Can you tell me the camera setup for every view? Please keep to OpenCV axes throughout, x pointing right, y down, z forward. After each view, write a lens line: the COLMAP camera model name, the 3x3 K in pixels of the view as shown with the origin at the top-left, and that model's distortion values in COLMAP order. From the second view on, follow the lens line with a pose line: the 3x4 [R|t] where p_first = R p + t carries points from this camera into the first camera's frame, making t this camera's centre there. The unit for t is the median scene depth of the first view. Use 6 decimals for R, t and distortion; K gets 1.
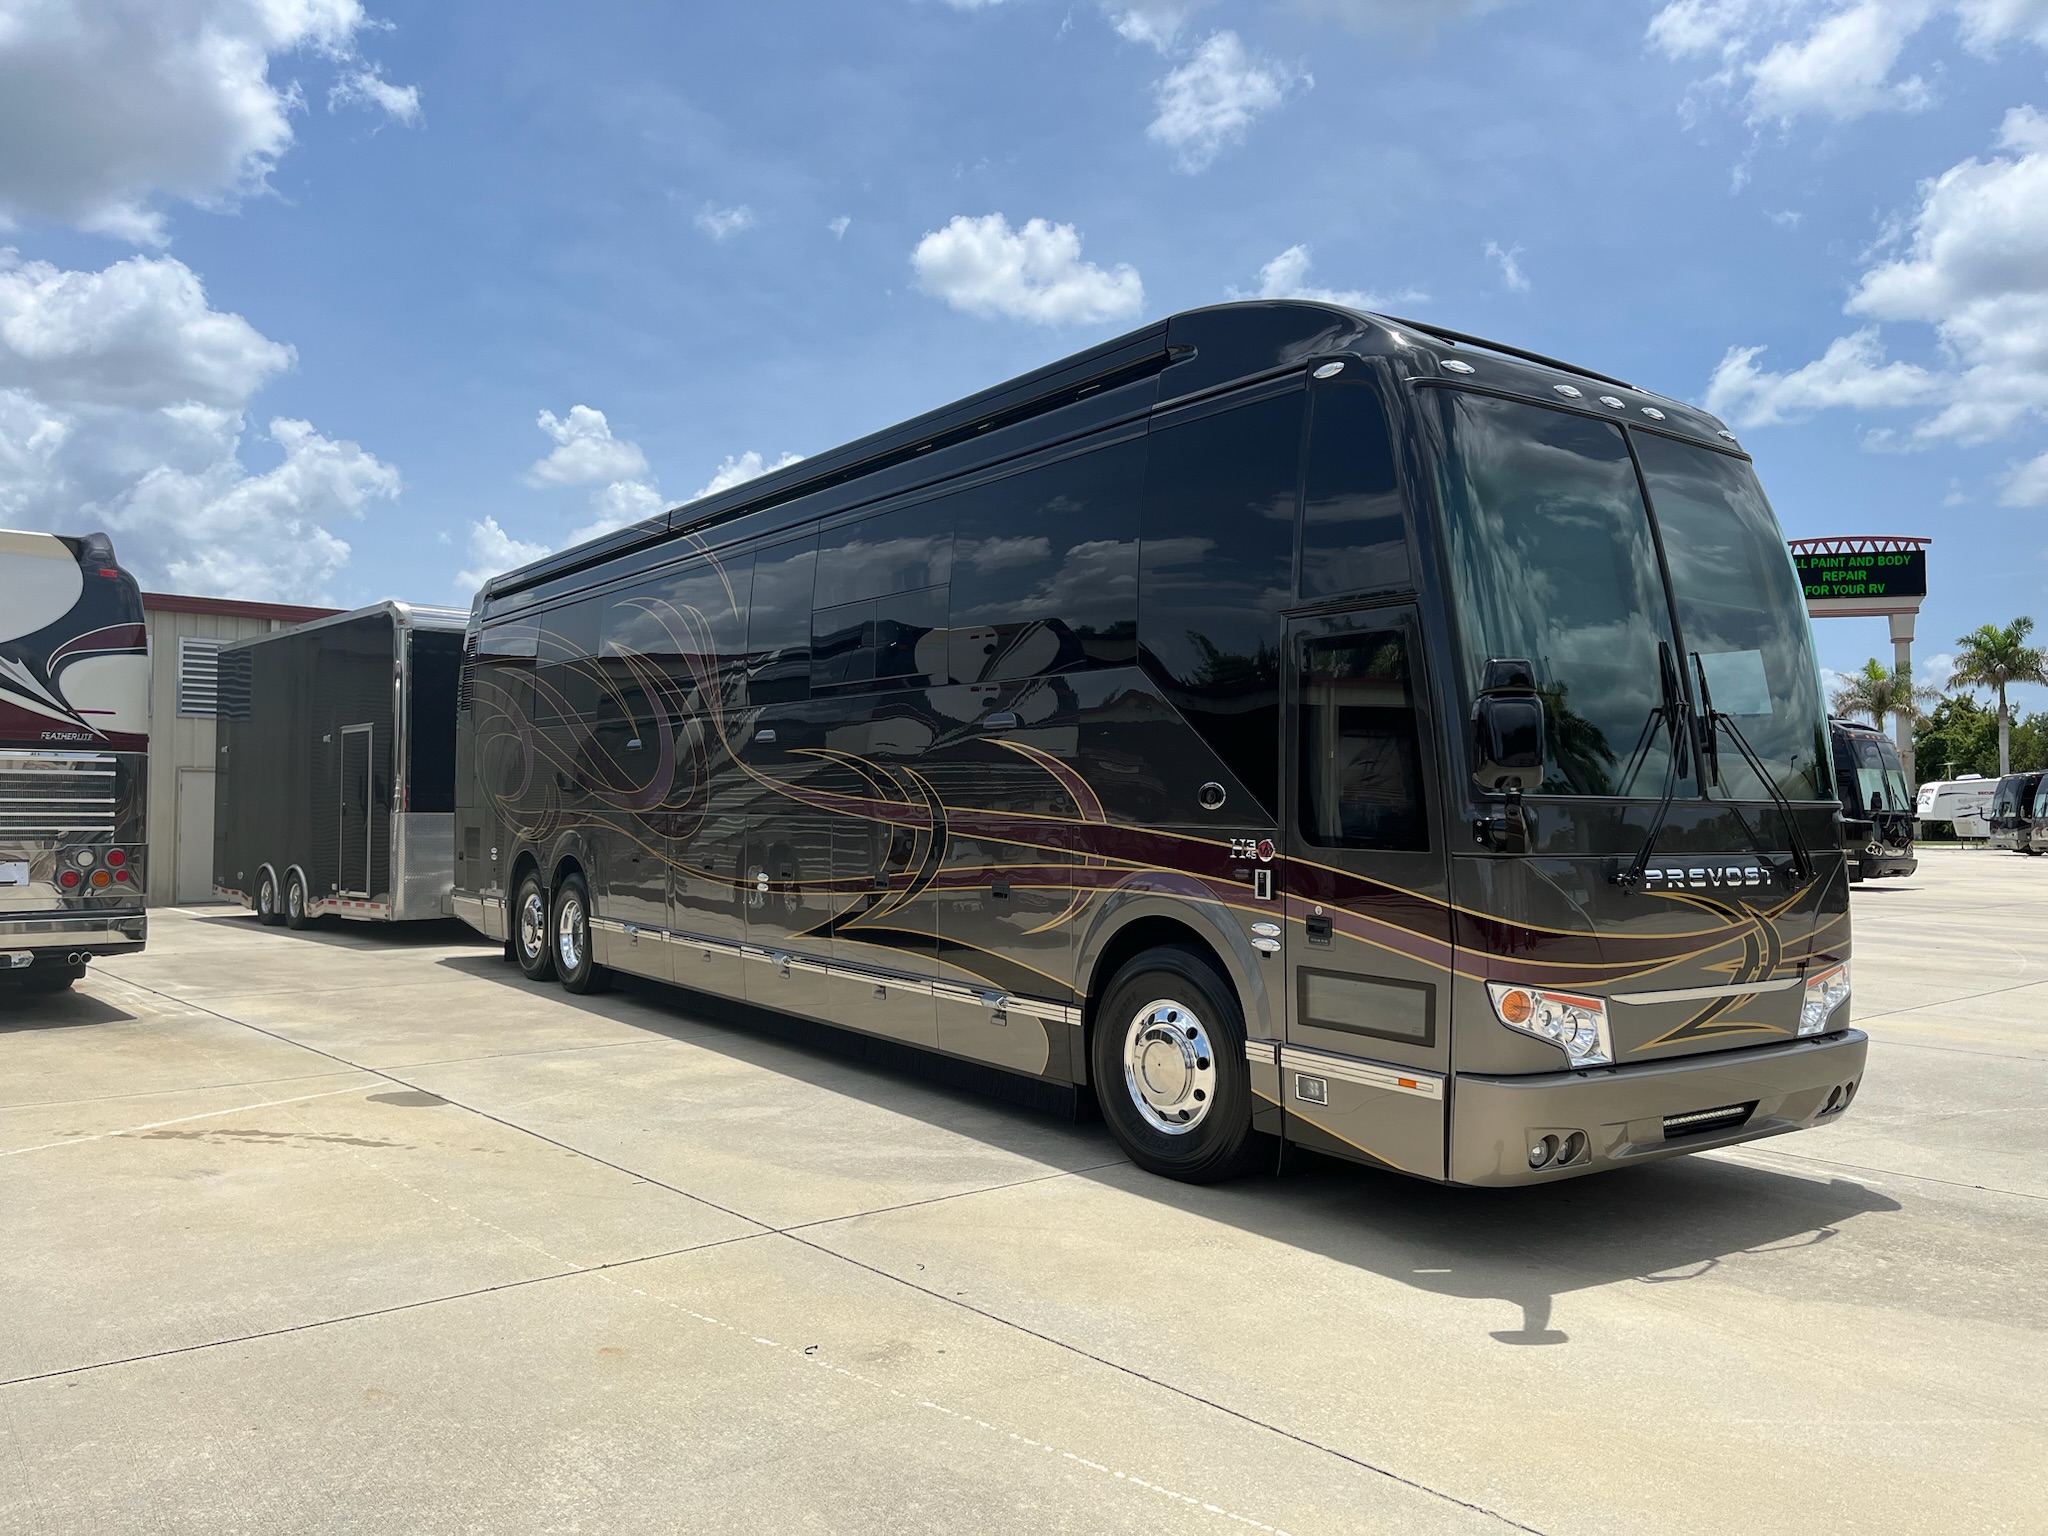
lens RADIAL K [[1532.6, 0, 1024.0], [0, 1532.6, 768.0], [0, 0, 1]] dist [0.054673, -0.075176]
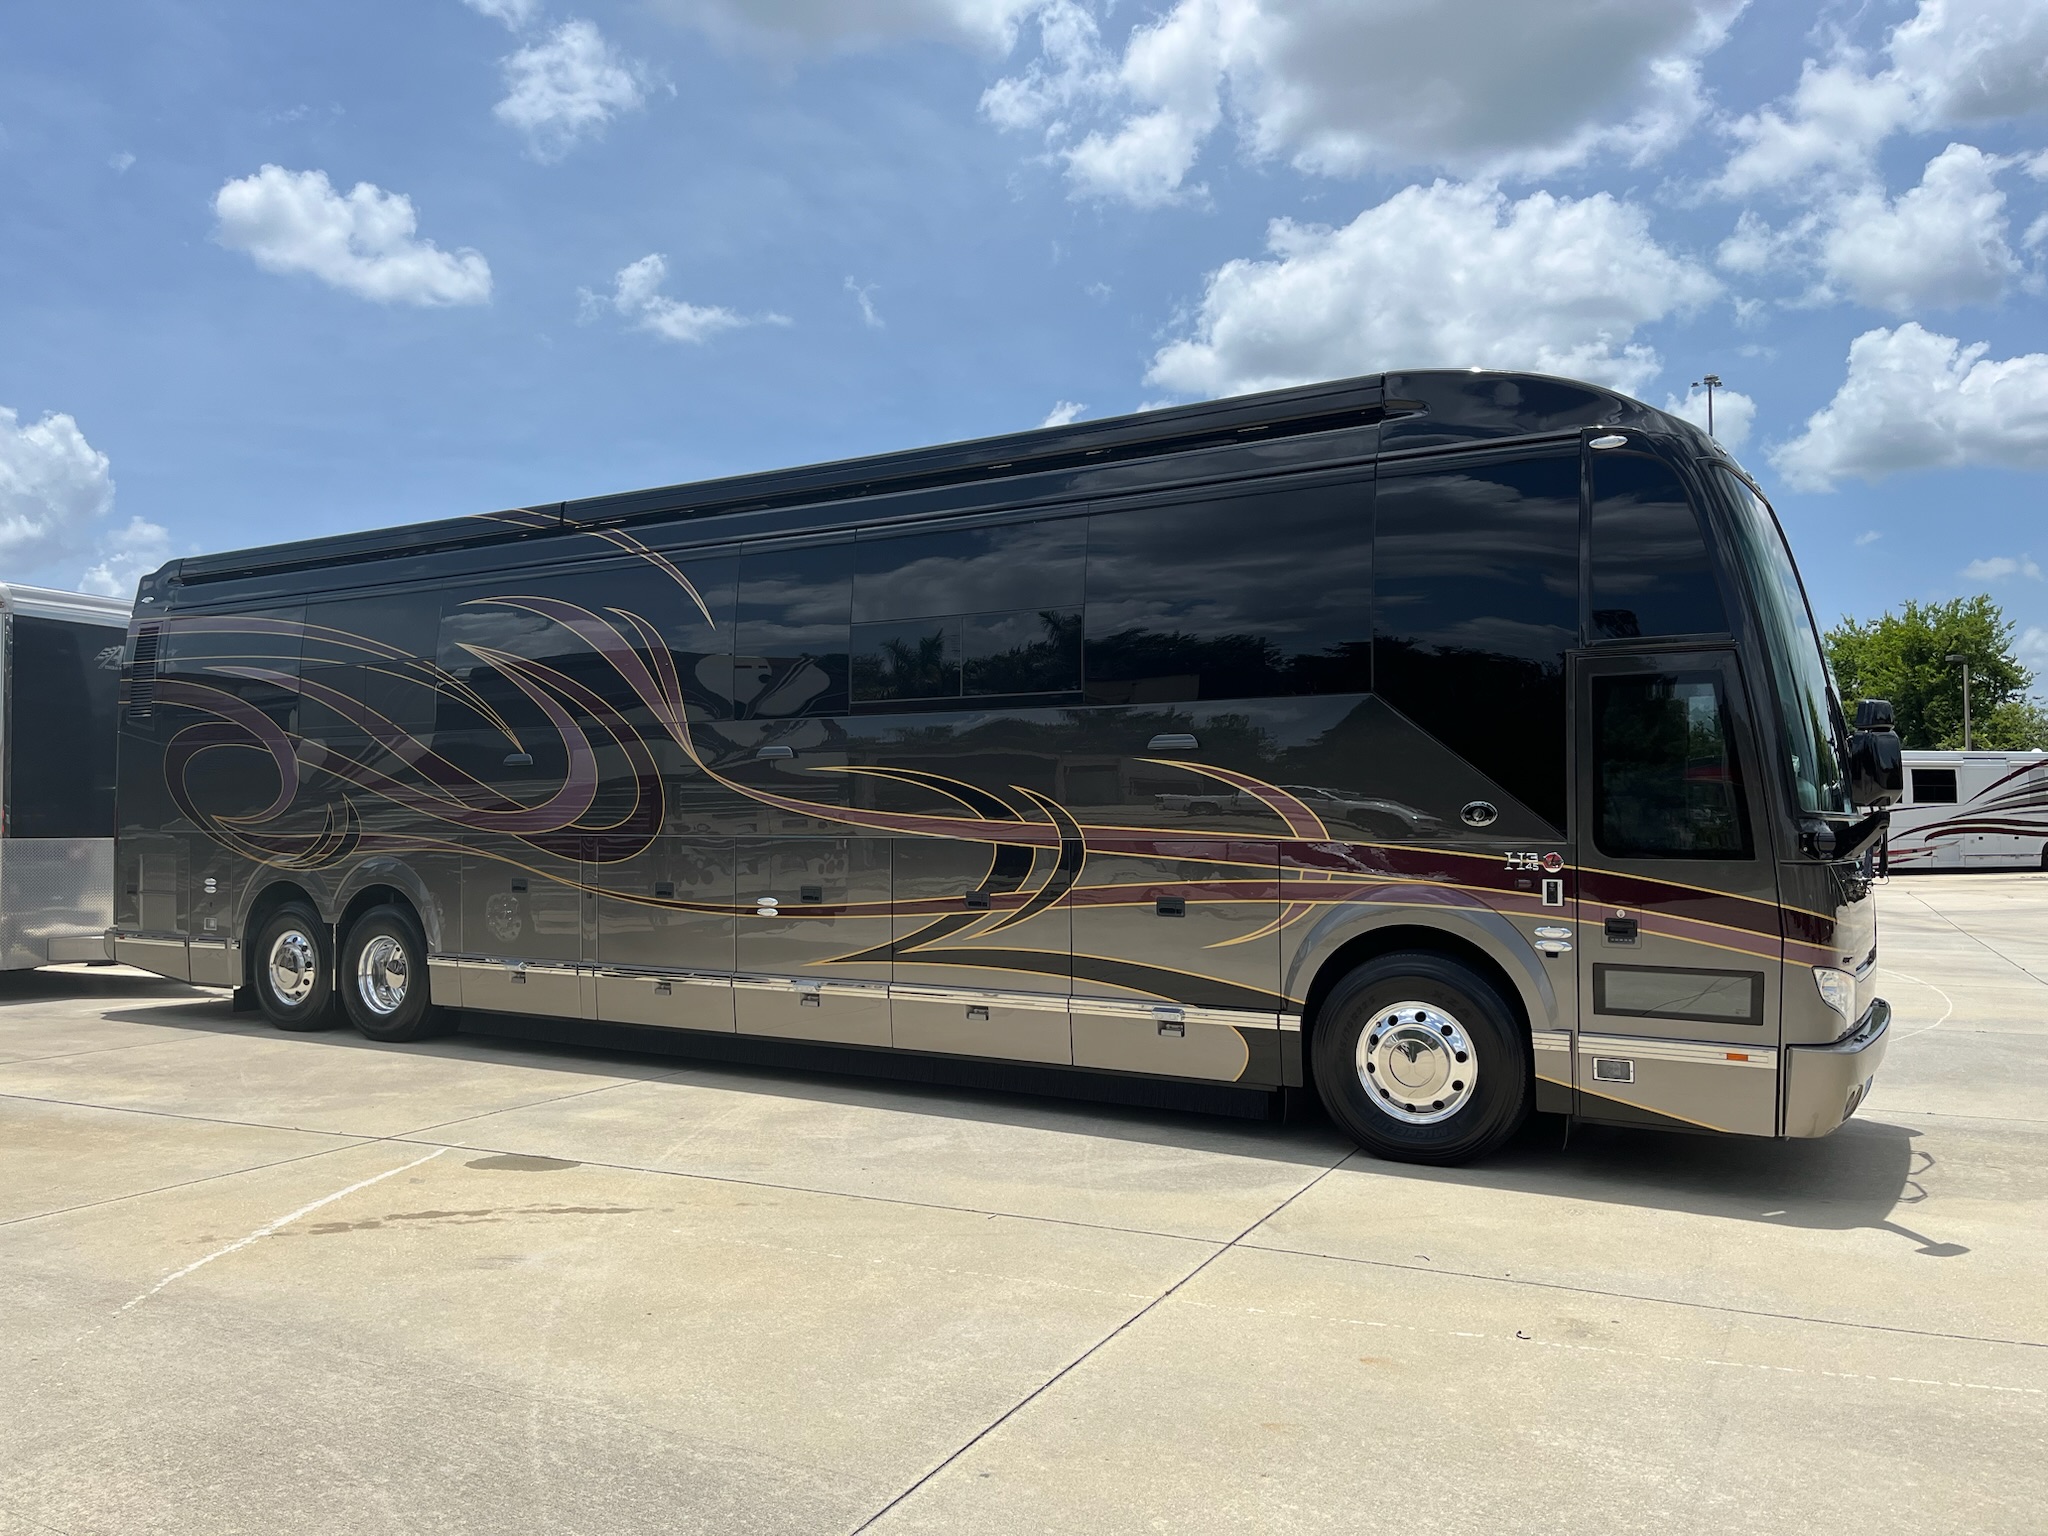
lens RADIAL K [[1537.5, 0, 1012.7], [0, 1537.5, 776.0], [0, 0, 1]] dist [0.052887, -0.083635]
pose [[0.924213, 0.004480, 0.381851, -0.633991], [-0.002720, 0.999983, -0.005148, -0.002510], [-0.381868, 0.003719, 0.924209, 0.103386]]
